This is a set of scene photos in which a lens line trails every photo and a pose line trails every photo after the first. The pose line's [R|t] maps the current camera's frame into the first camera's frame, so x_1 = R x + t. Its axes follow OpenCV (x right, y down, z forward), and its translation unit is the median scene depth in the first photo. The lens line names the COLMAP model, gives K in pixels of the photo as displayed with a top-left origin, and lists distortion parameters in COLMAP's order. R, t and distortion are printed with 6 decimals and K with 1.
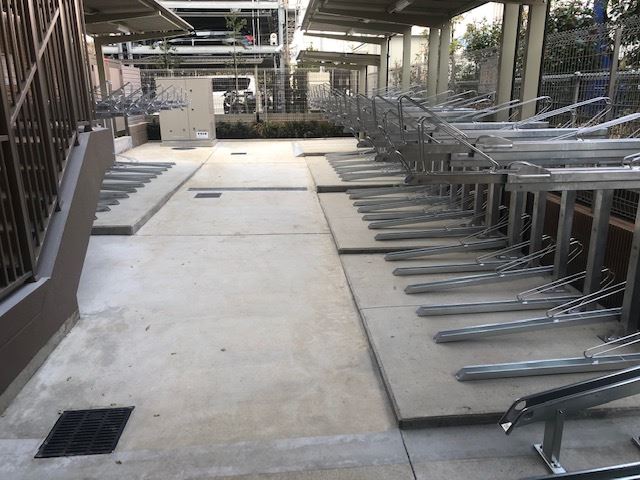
lens RADIAL K [[531.4, 0, 320.8], [0, 531.4, 240.7], [0, 0, 1]] dist [0.005322, 0.001848]
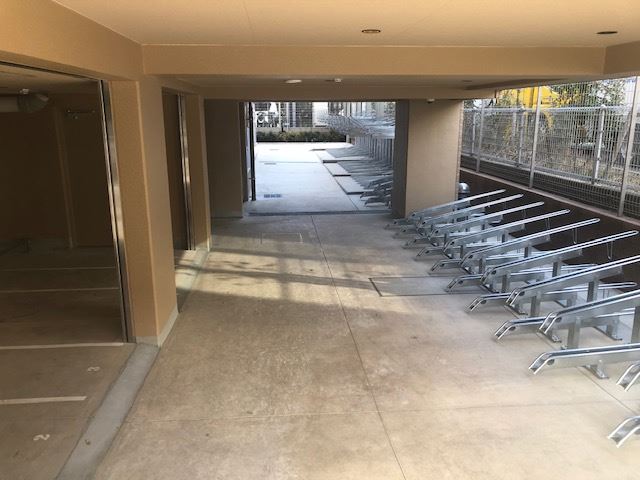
lens RADIAL K [[531.4, 0, 320.5], [0, 531.4, 240.5], [0, 0, 1]] dist [0.005322, 0.001848]
pose [[0.999957, 0.003107, 0.008727, -0.017863], [-0.002827, 0.999486, -0.031928, 0.147600], [-0.008821, 0.031902, 0.999452, -0.562567]]
